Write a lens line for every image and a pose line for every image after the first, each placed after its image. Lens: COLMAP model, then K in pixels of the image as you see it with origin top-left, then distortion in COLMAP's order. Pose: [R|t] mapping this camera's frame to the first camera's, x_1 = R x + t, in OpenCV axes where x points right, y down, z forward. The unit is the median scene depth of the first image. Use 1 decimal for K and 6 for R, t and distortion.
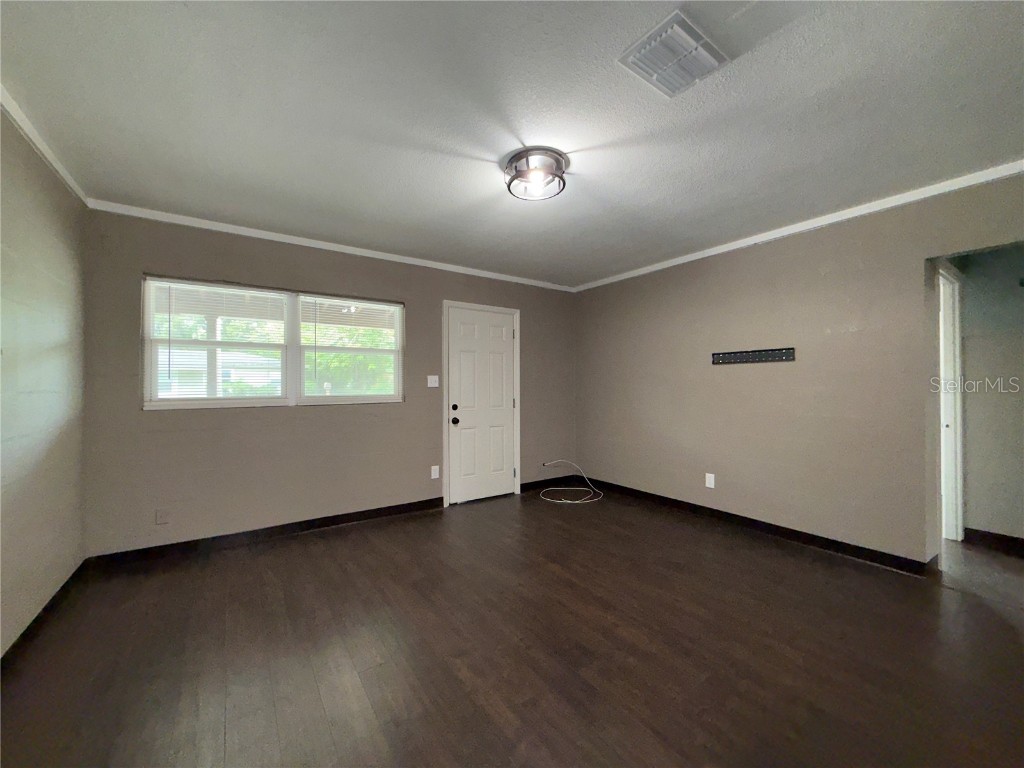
lens RADIAL K [[406.4, 0, 510.0], [0, 406.4, 384.1], [0, 0, 1]] dist [0.001137, -0.000650]
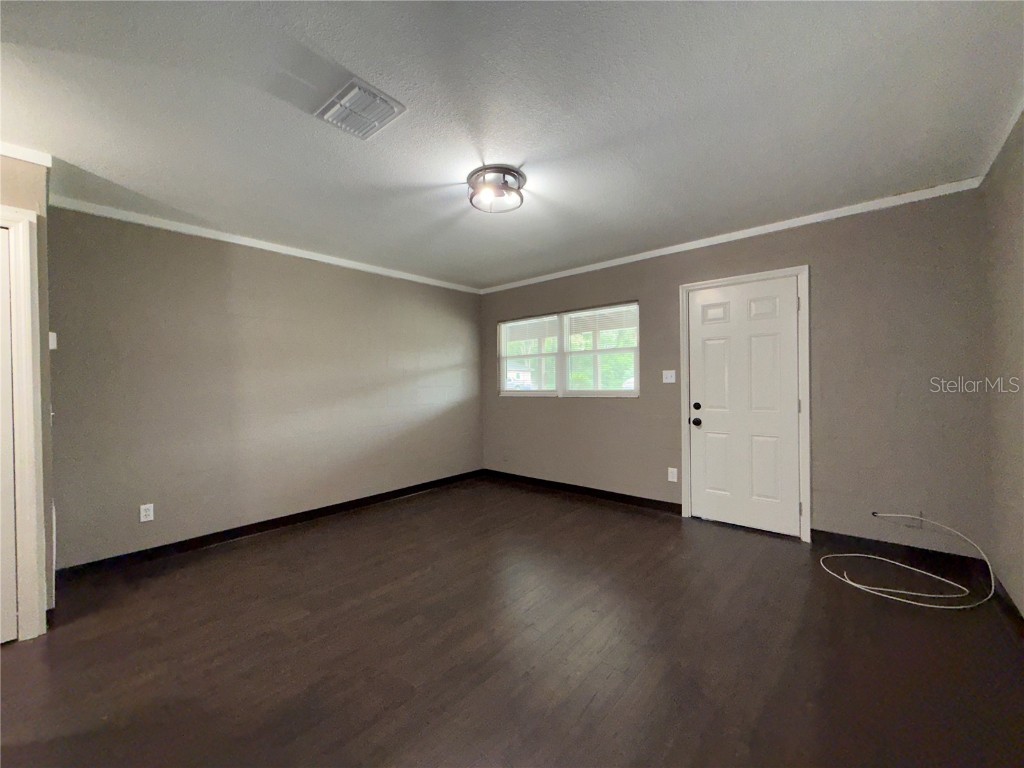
lens RADIAL K [[406.4, 0, 511.4], [0, 406.4, 383.5], [0, 0, 1]] dist [0.001137, -0.000650]
pose [[0.247786, 0.002805, -0.968811, 0.644304], [0.017364, 0.999822, 0.007336, -0.004376], [0.968659, -0.018640, 0.247693, 0.435007]]
